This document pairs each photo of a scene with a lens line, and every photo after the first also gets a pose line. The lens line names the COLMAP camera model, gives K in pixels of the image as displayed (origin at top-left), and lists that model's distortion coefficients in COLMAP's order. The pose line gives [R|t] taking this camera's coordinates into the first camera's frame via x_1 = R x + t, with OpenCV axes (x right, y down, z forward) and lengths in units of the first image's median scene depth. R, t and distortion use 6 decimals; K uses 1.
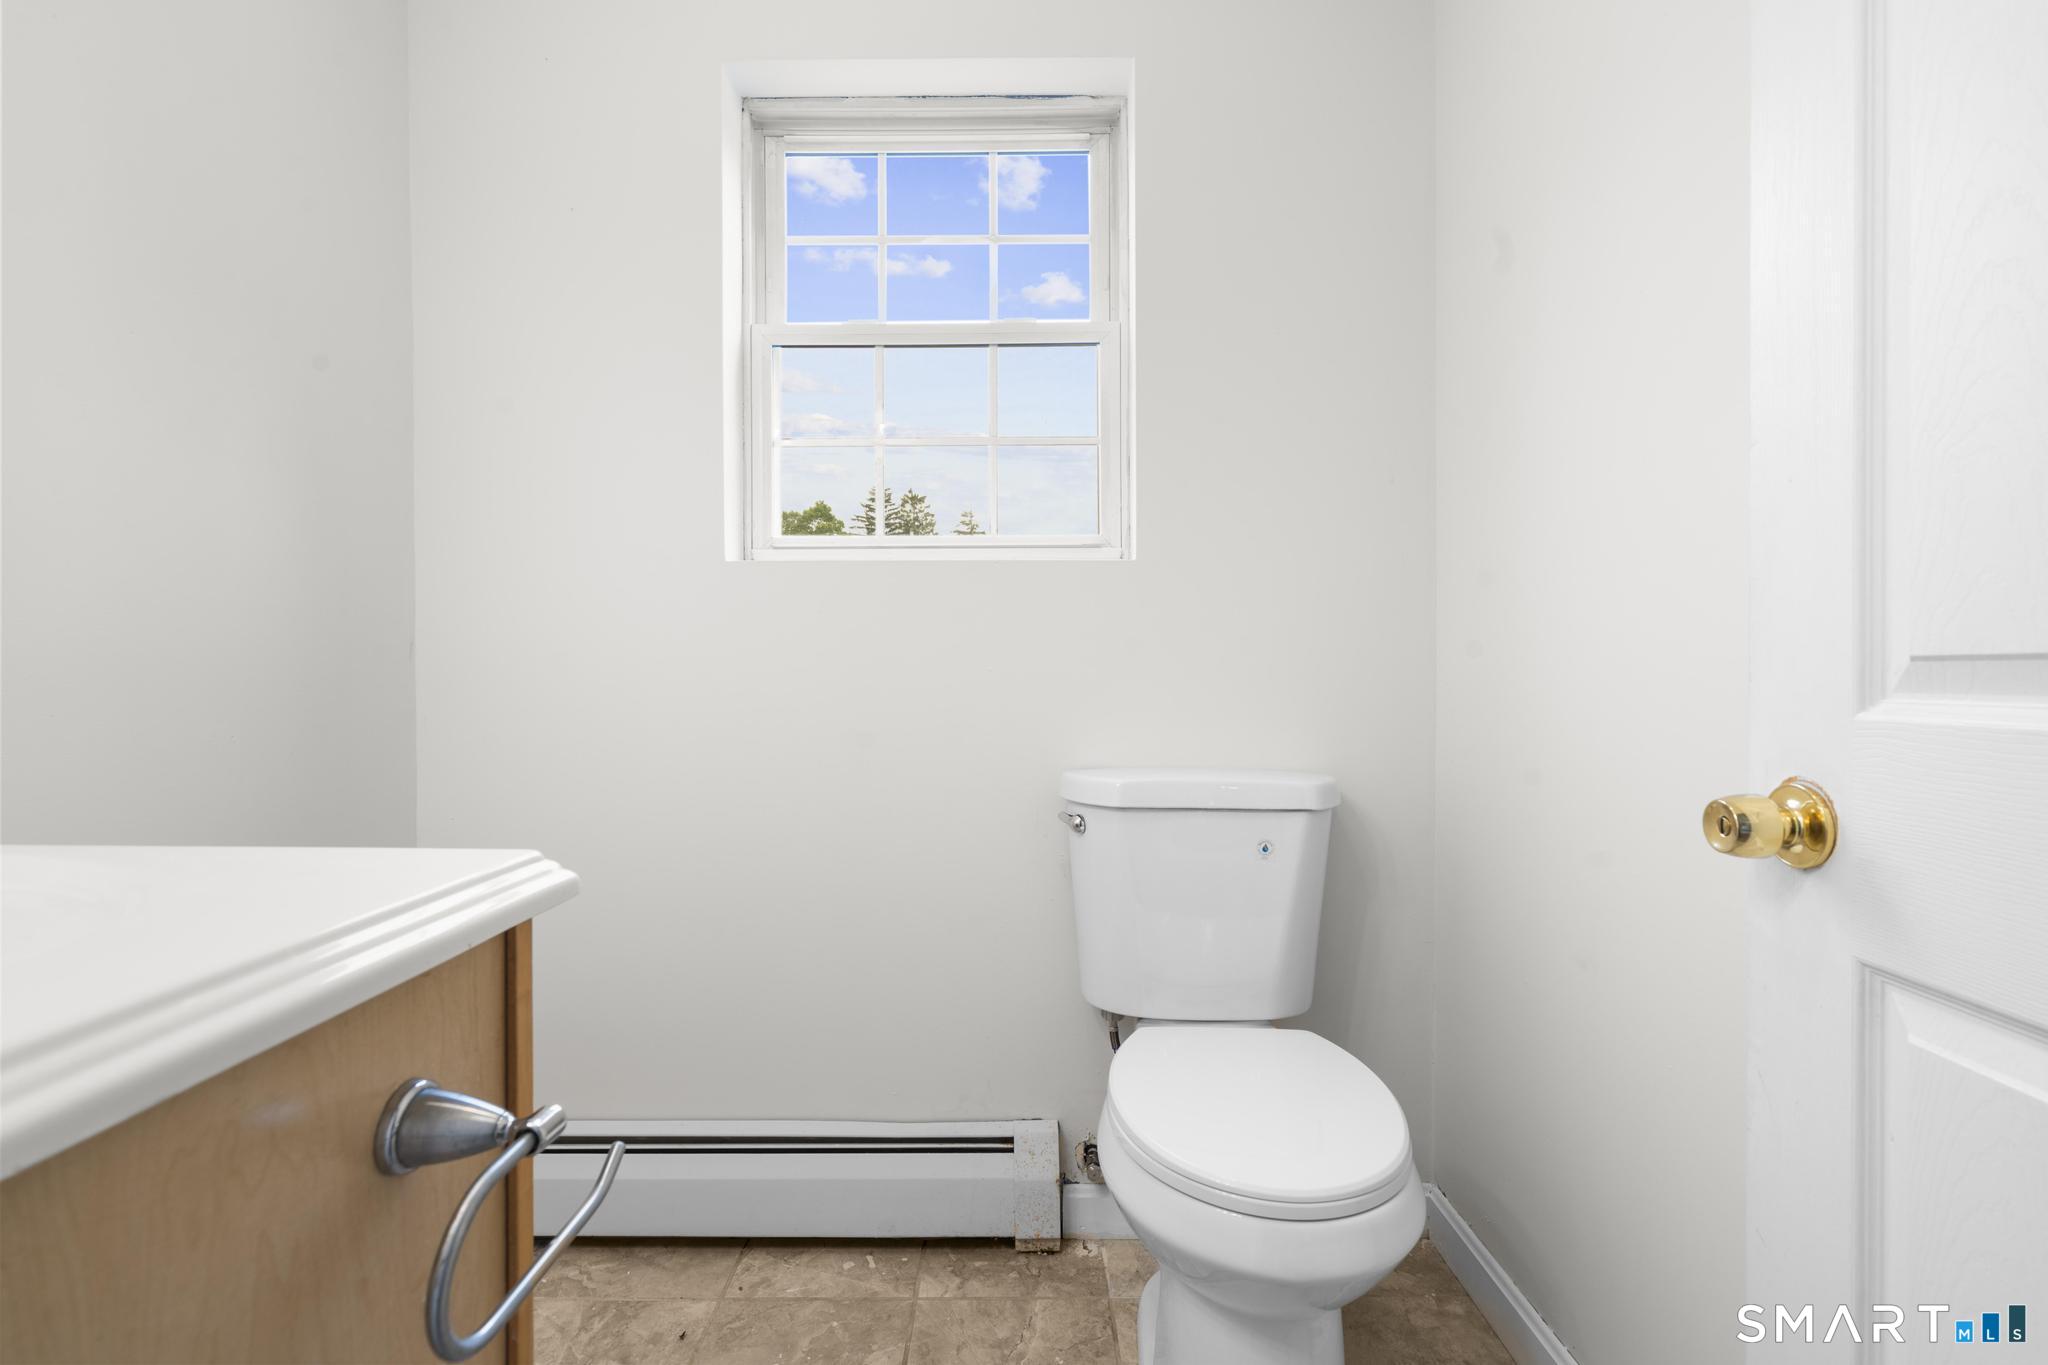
lens RADIAL K [[918.6, 0, 1019.0], [0, 918.6, 677.3], [0, 0, 1]] dist [0.000993, -0.000243]
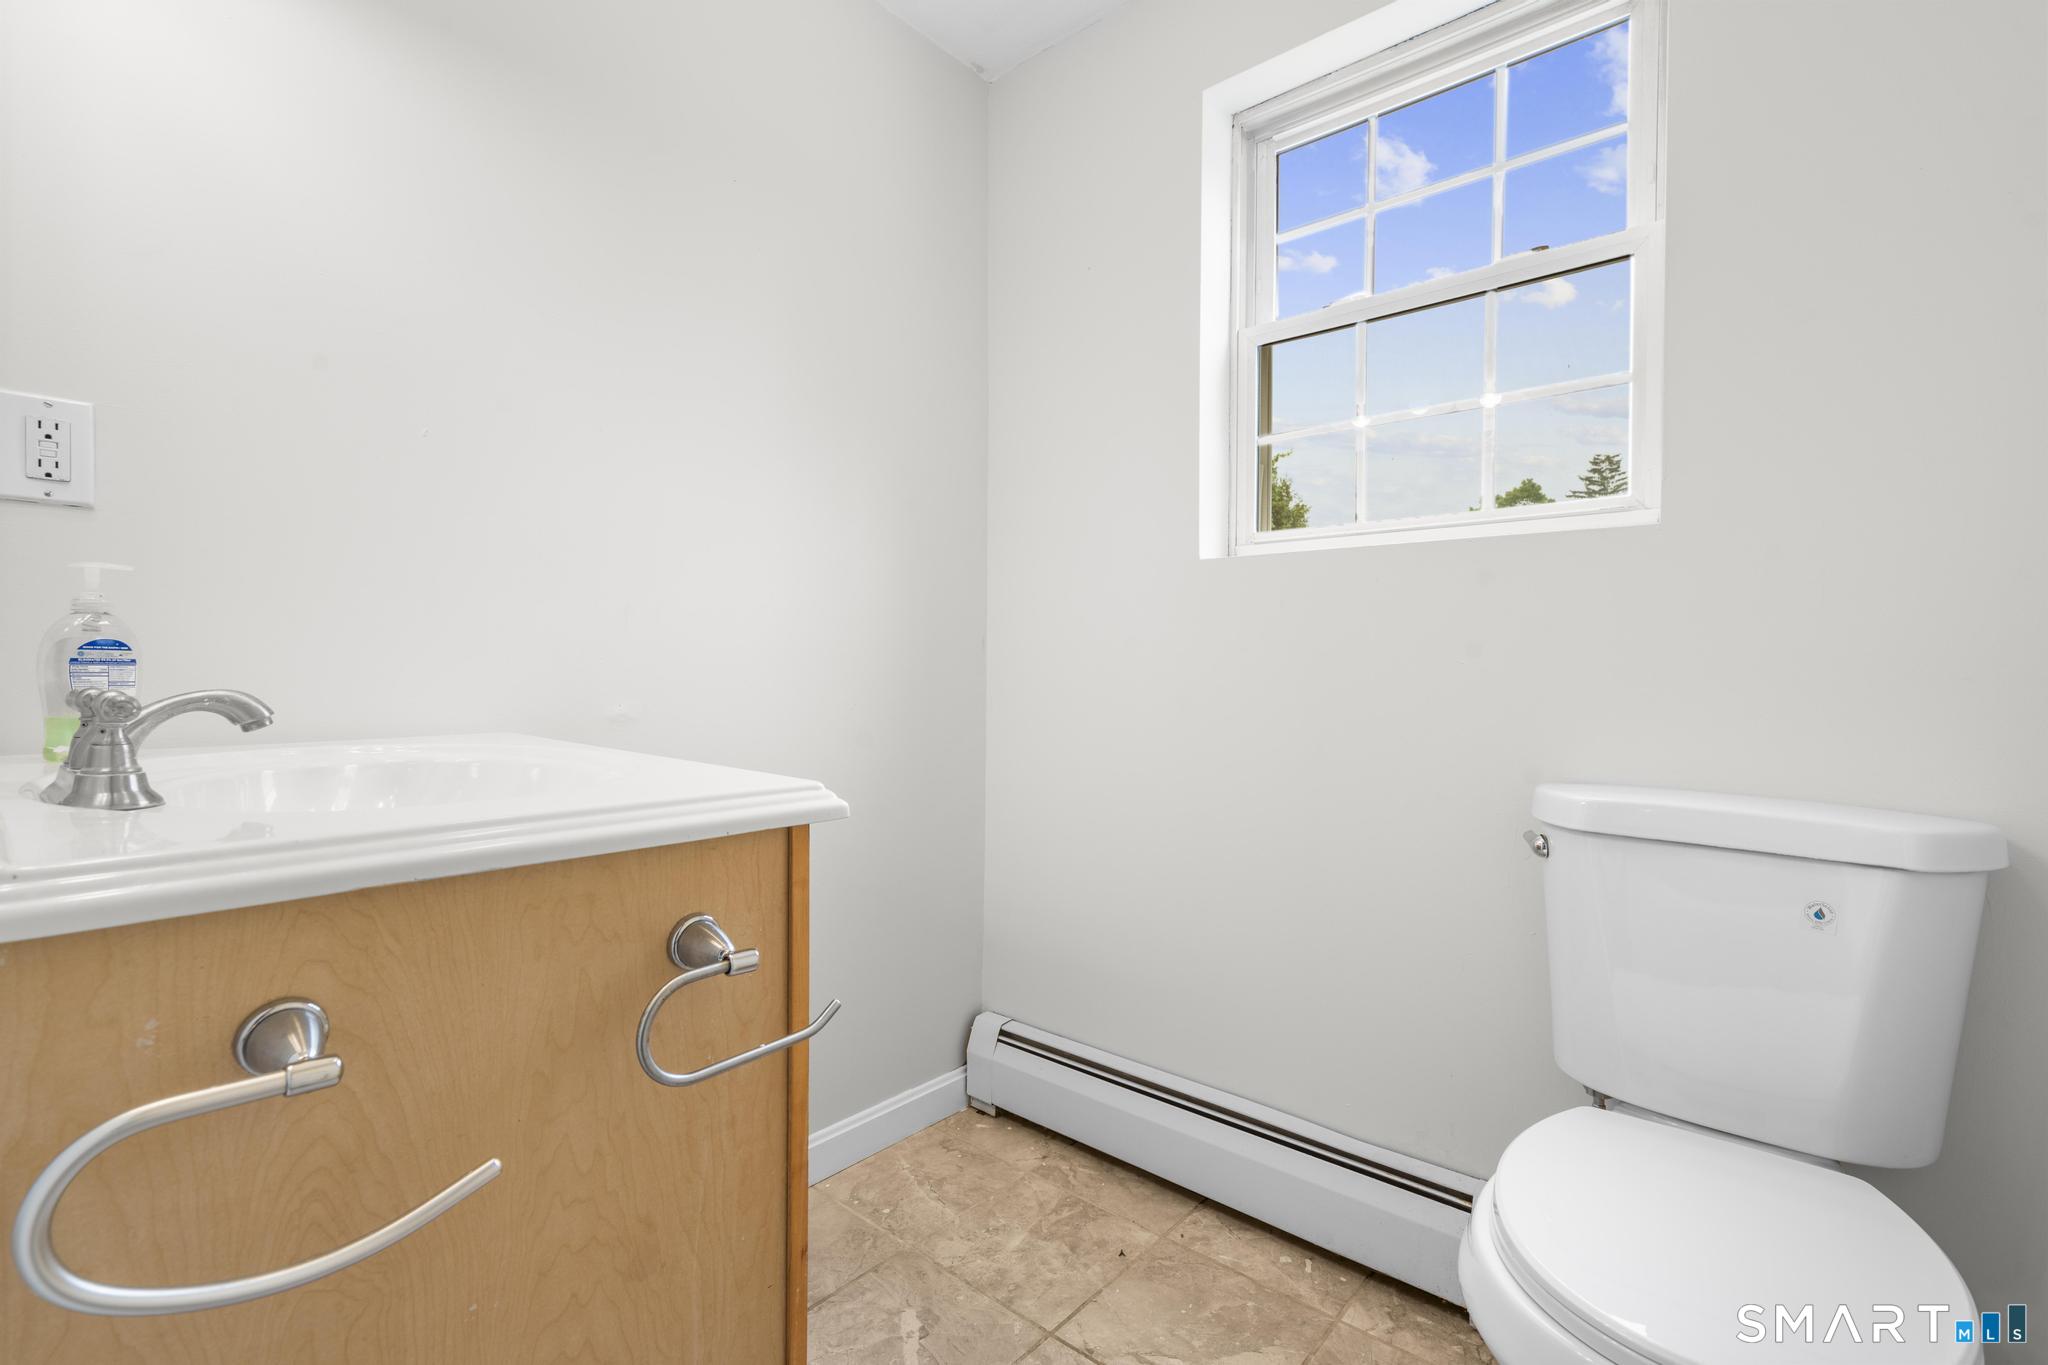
lens RADIAL K [[927.7, 0, 1024.9], [0, 927.7, 676.2], [0, 0, 1]] dist [-0.000233, 0.000357]
pose [[0.757836, 0.014214, -0.652291, 0.260005], [-0.013561, 0.999890, 0.006033, 0.006496], [0.652305, 0.004273, 0.757945, 0.055151]]
